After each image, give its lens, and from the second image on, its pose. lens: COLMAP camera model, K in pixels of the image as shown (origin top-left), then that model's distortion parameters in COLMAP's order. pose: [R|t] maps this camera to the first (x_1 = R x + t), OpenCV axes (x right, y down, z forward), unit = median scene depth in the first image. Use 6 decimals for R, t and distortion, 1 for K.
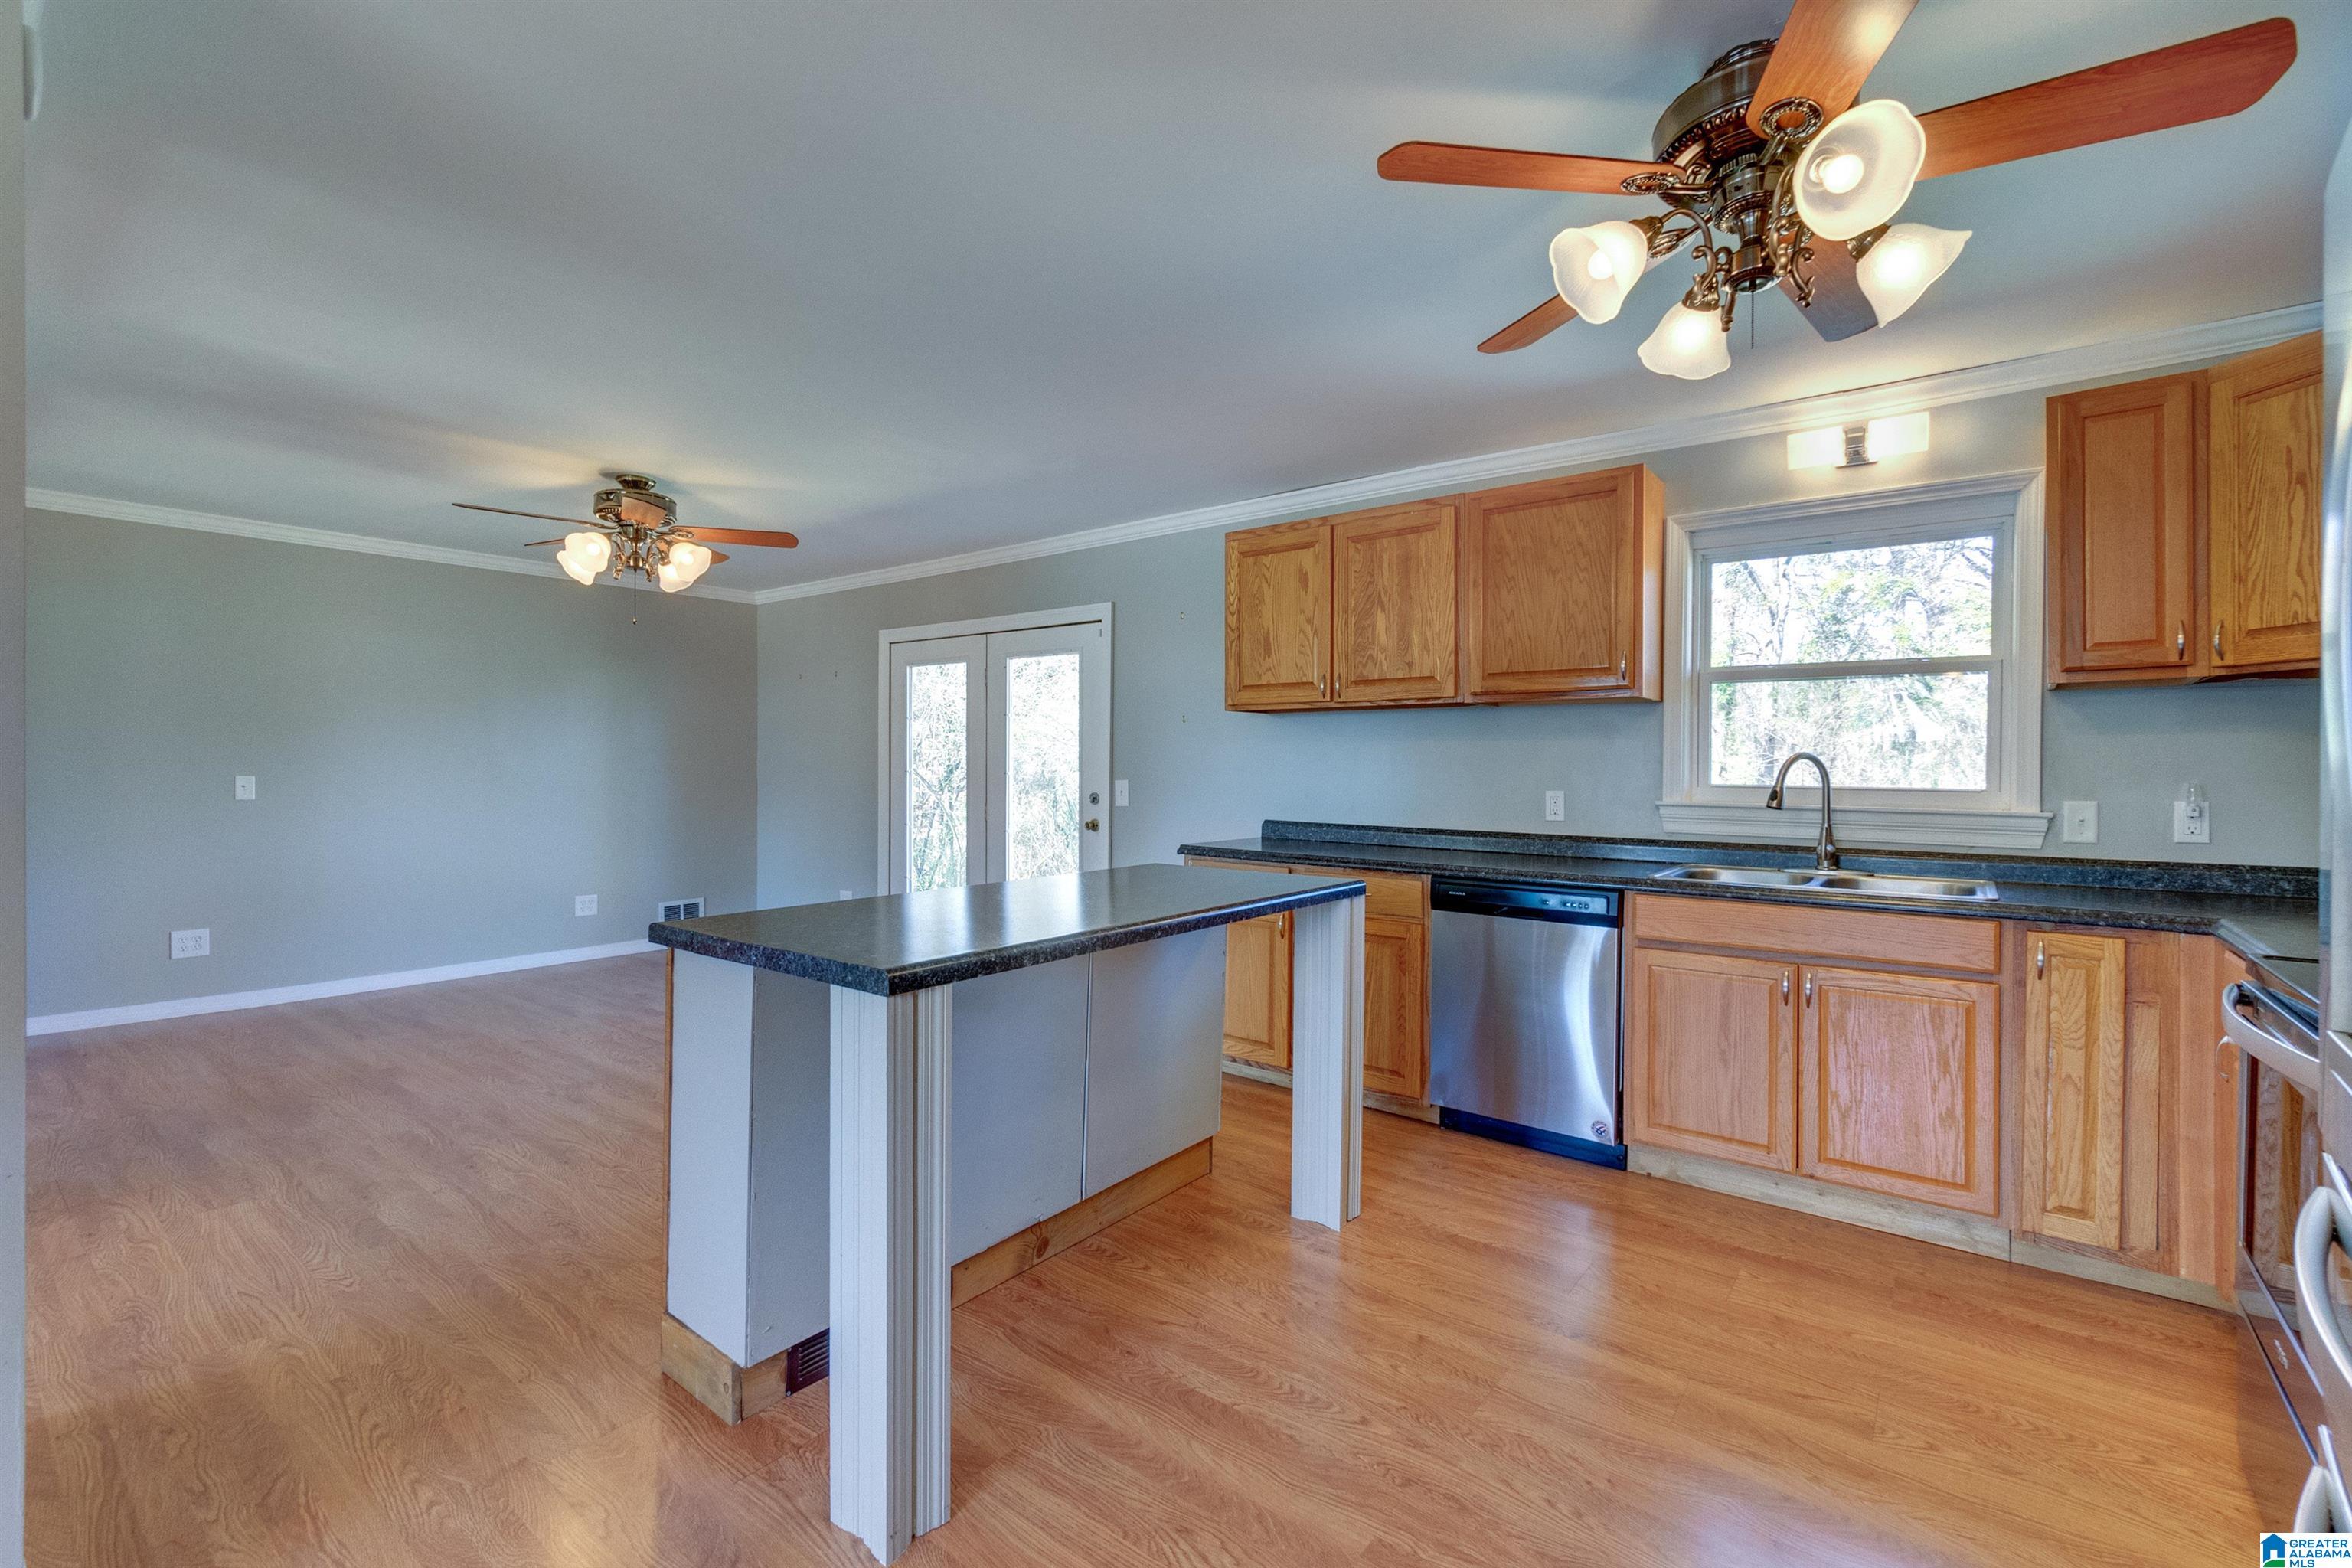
lens RADIAL K [[1013.4, 0, 1177.3], [0, 1013.4, 771.5], [0, 0, 1]] dist [-0.007256, 0.001824]
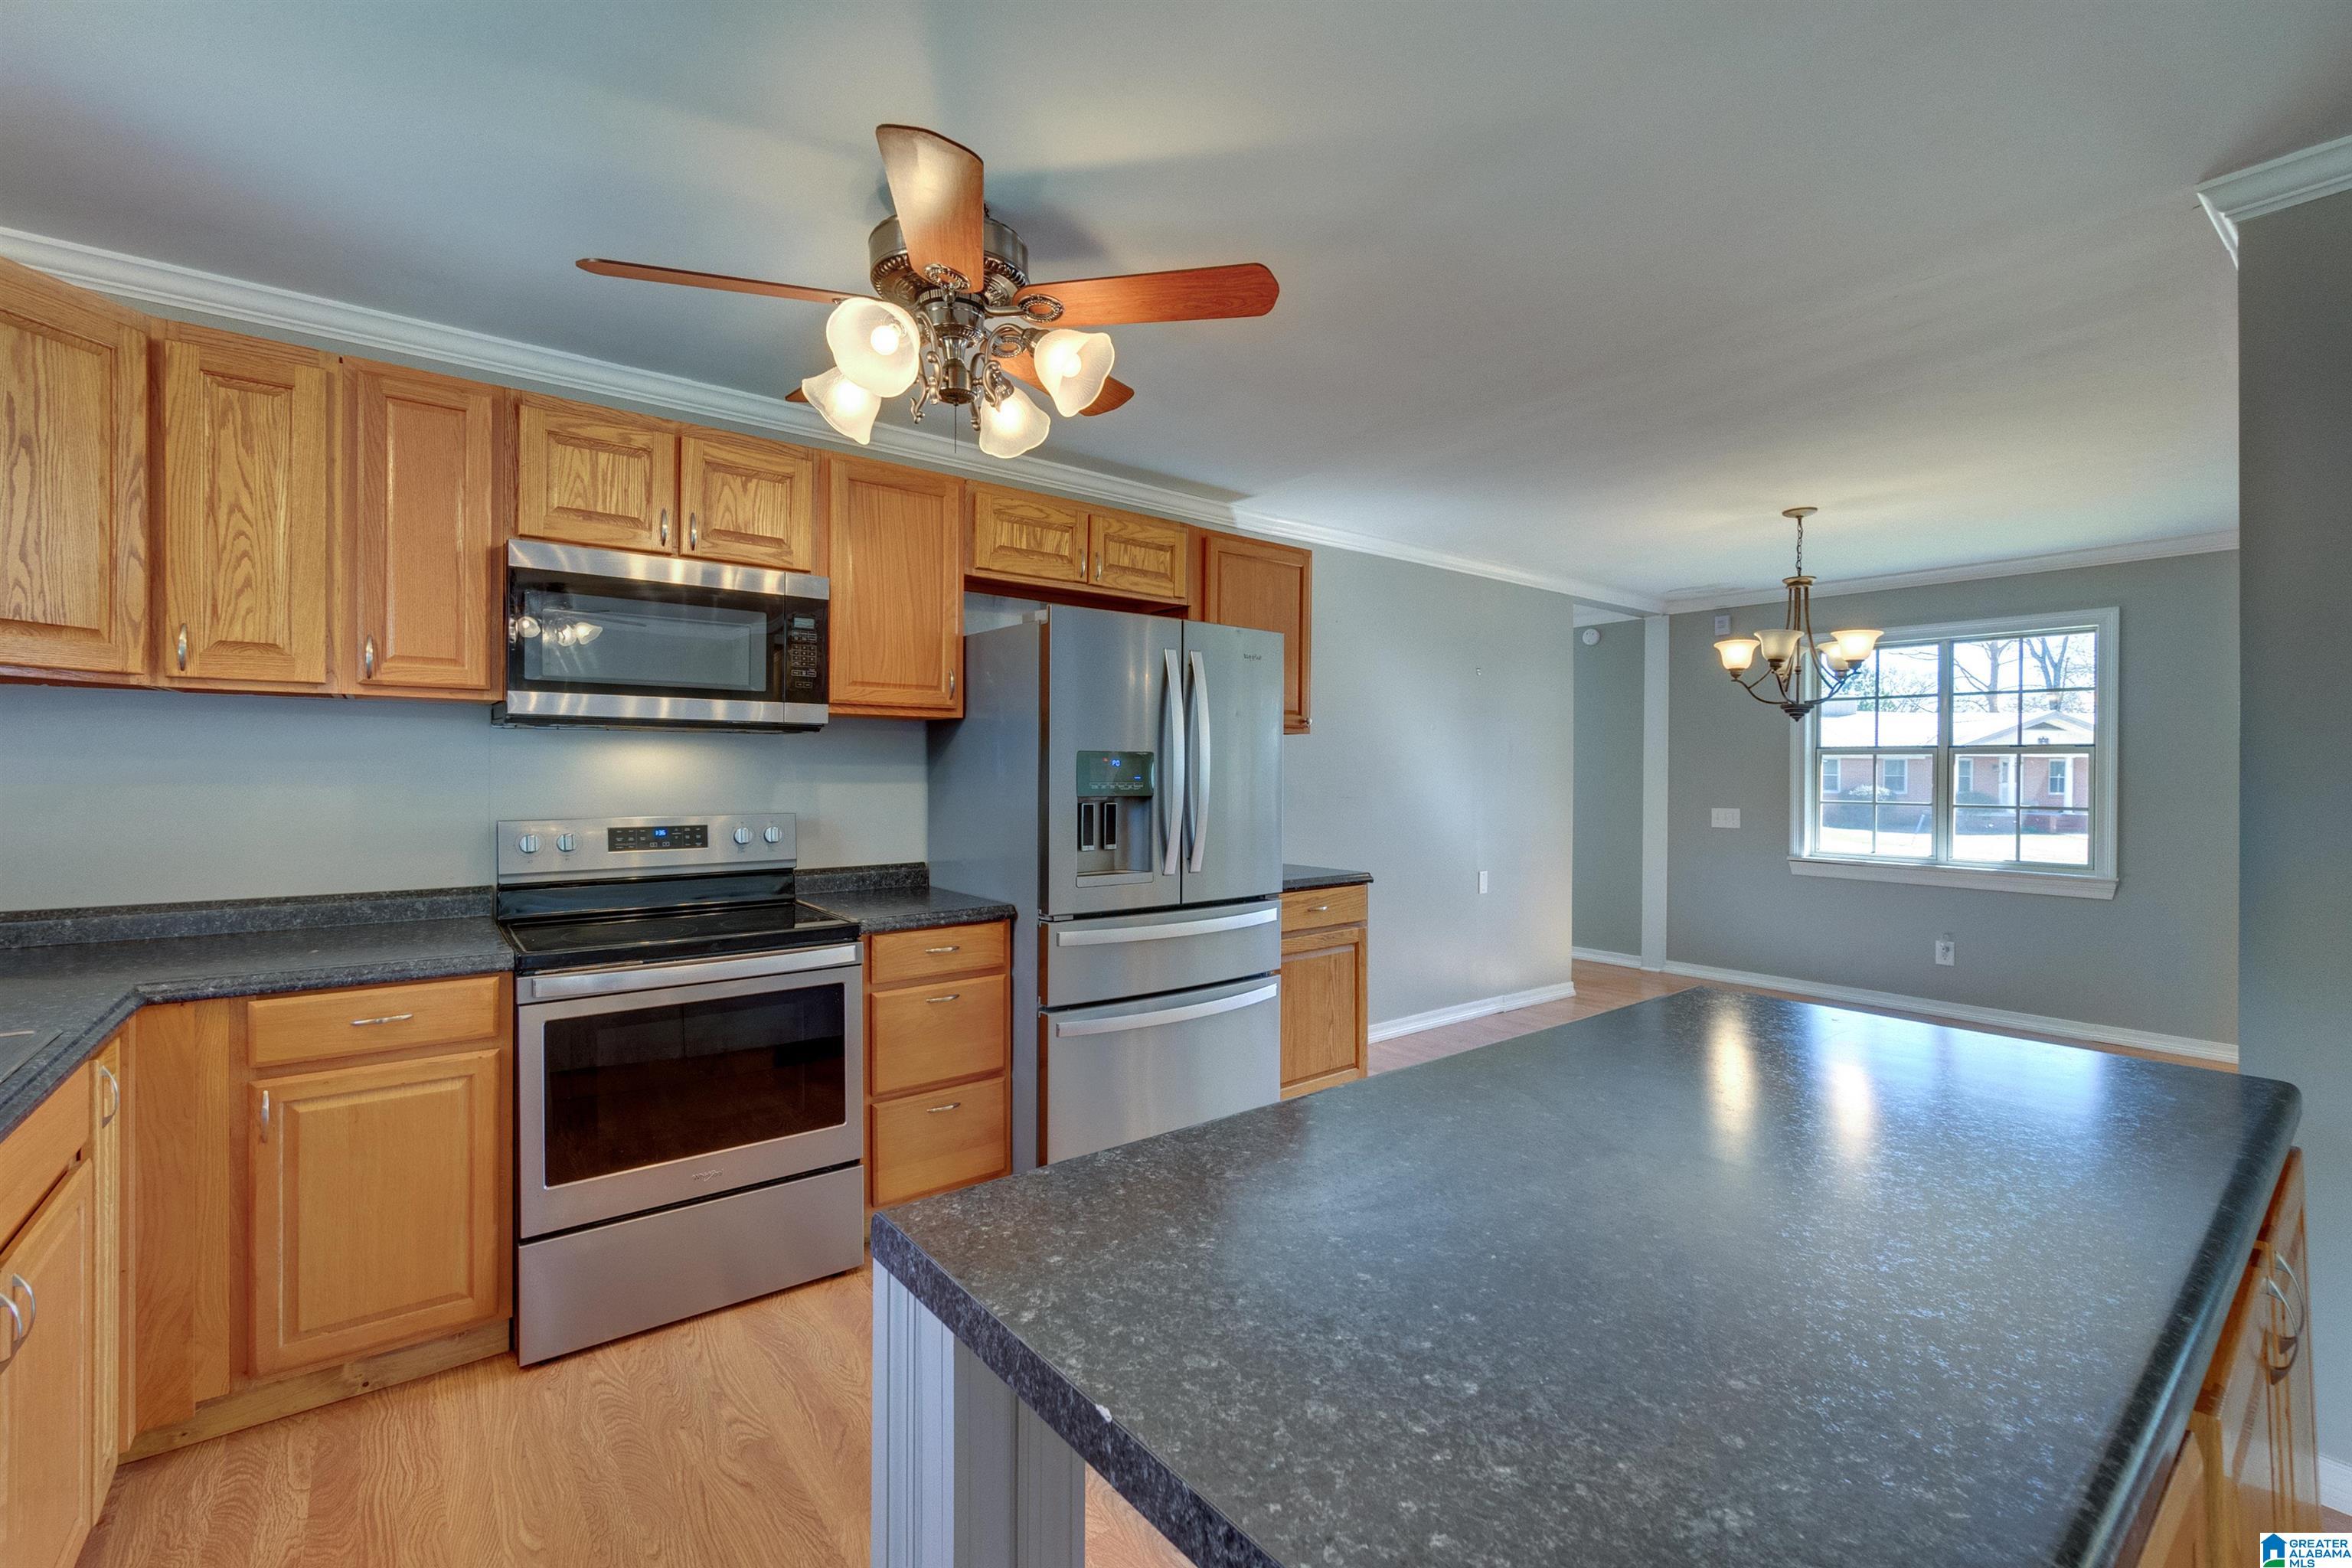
lens RADIAL K [[1013.4, 0, 1174.6], [0, 1013.4, 773.7], [0, 0, 1]] dist [-0.007256, 0.001824]
pose [[-0.970691, -0.012609, 0.240000, 0.014333], [-0.010888, 0.999905, 0.008499, -0.026490], [-0.240084, 0.005637, -0.970736, 1.008095]]
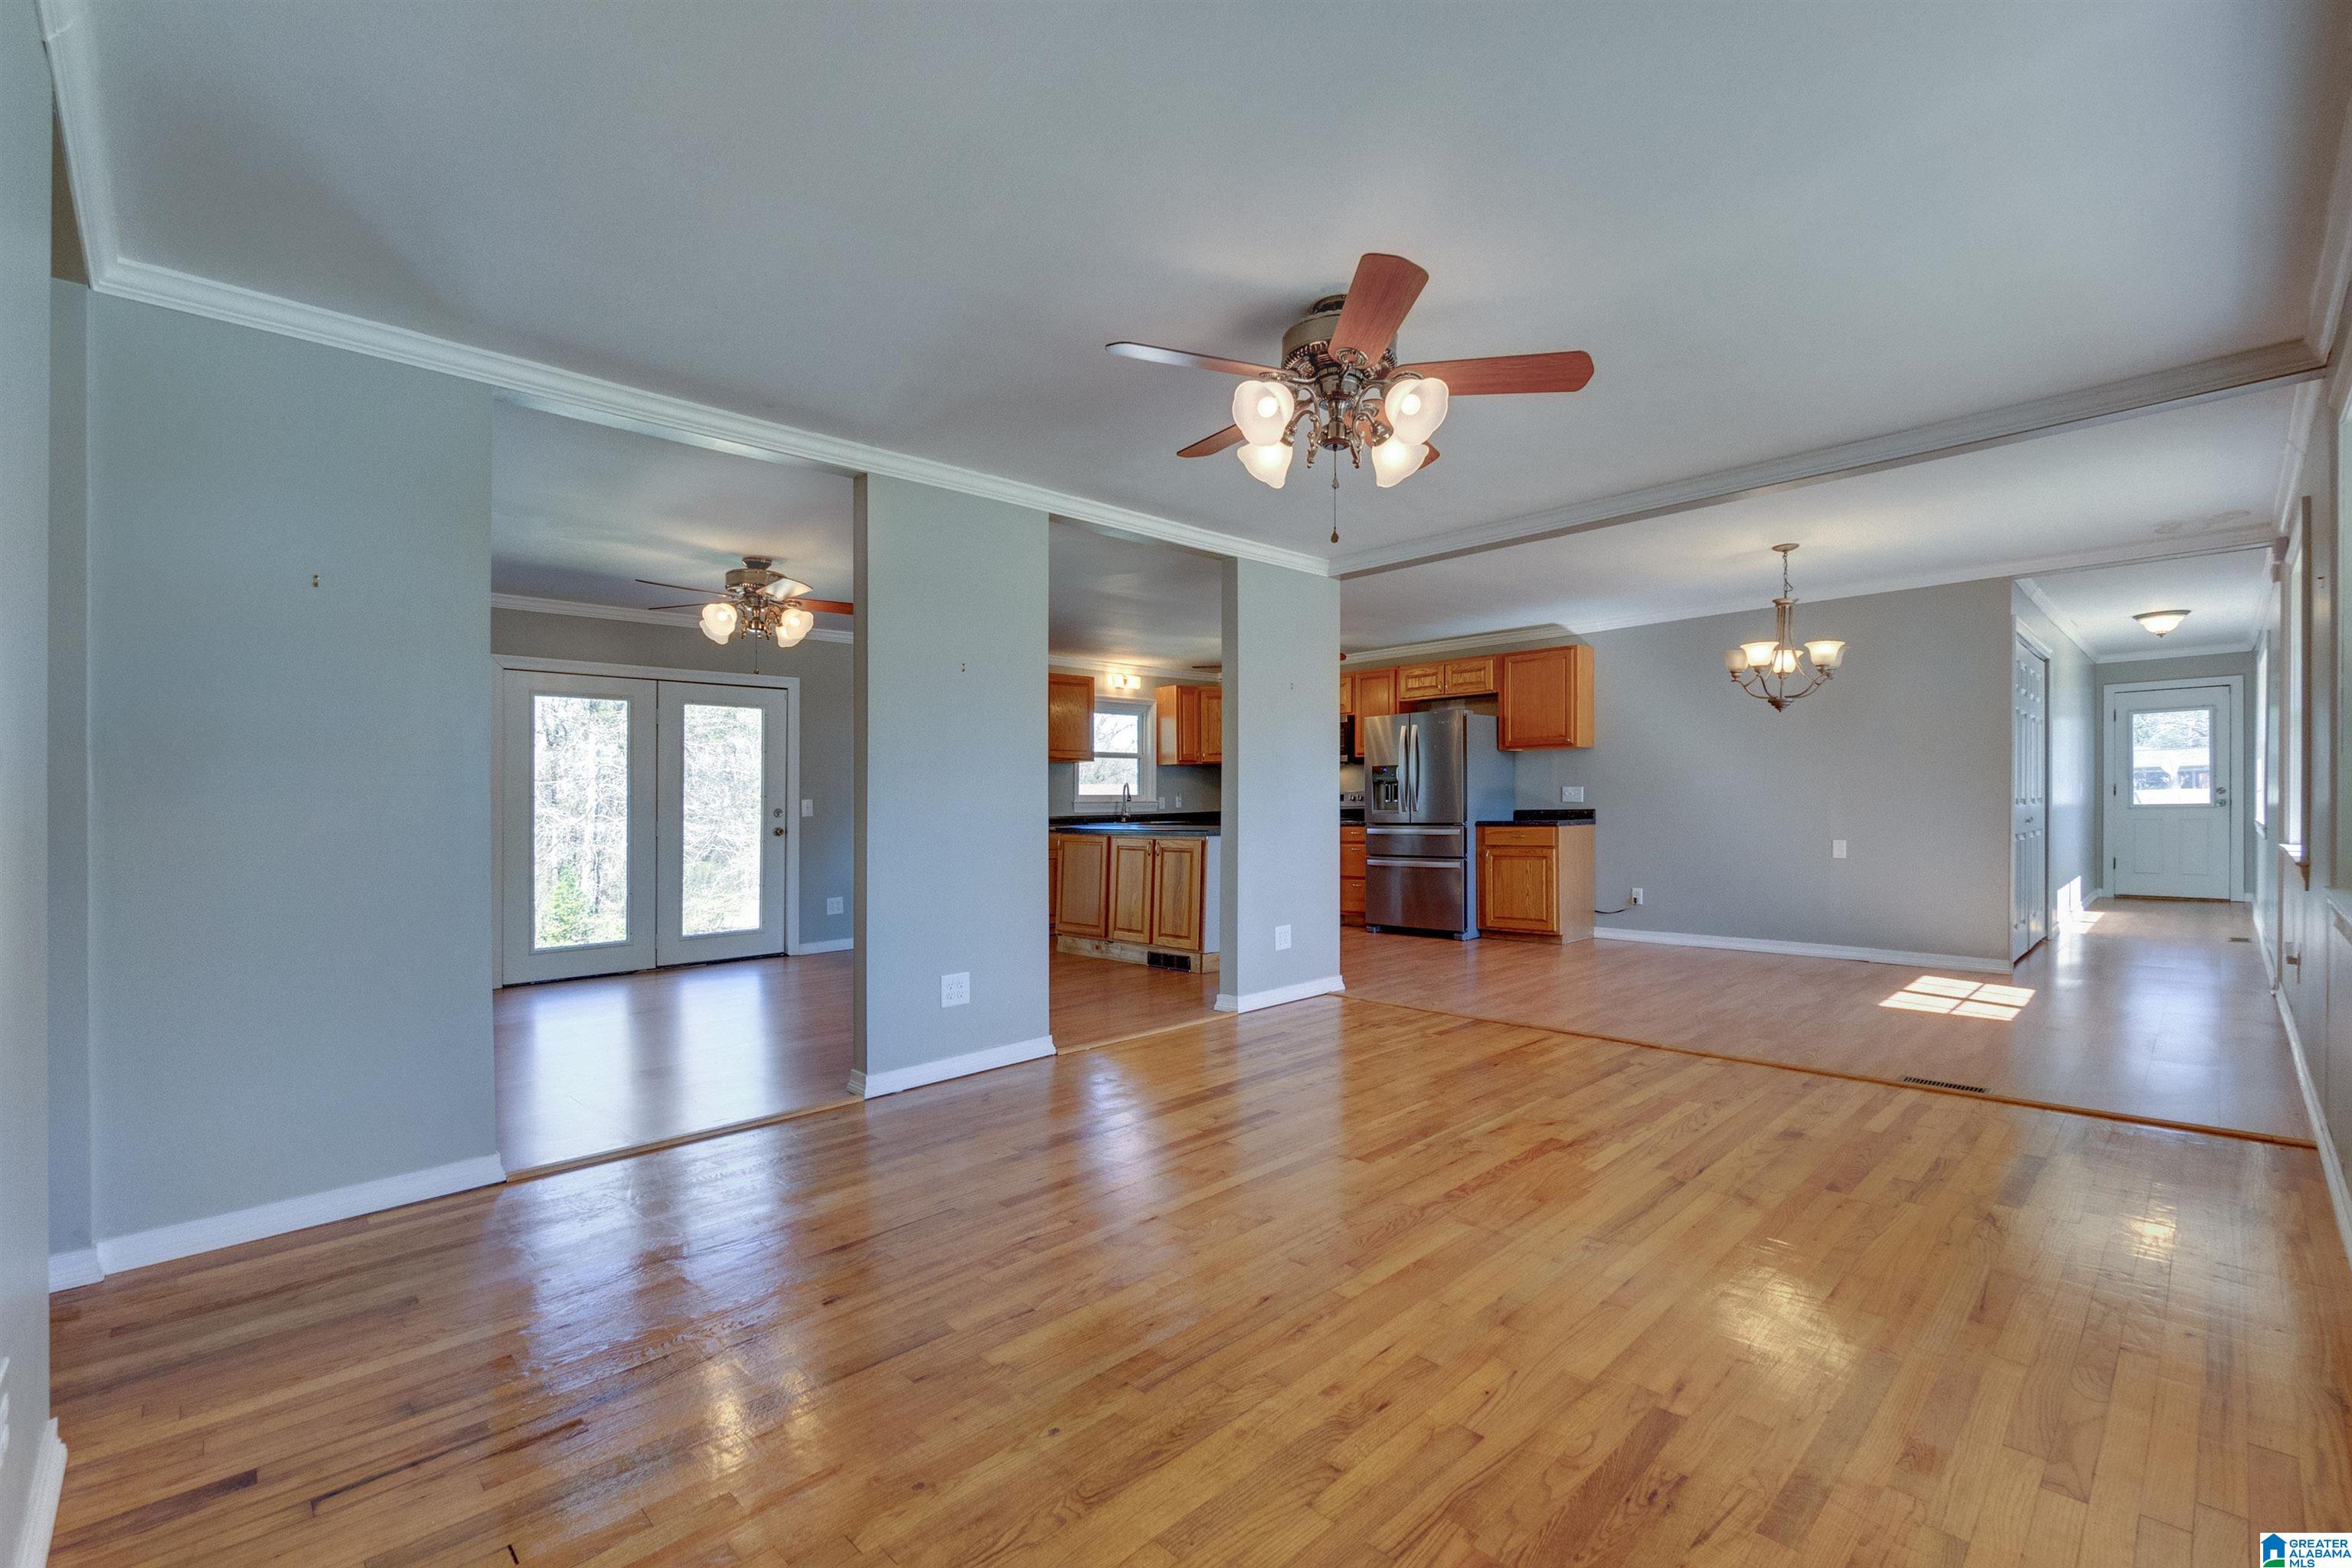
lens RADIAL K [[1013.4, 0, 1182.9], [0, 1013.4, 813.5], [0, 0, 1]] dist [-0.007256, 0.001824]
pose [[0.145760, -0.017628, 0.989163, -2.070966], [0.019938, 0.999691, 0.014877, 0.026977], [-0.989119, 0.017554, 0.146066, 0.337415]]
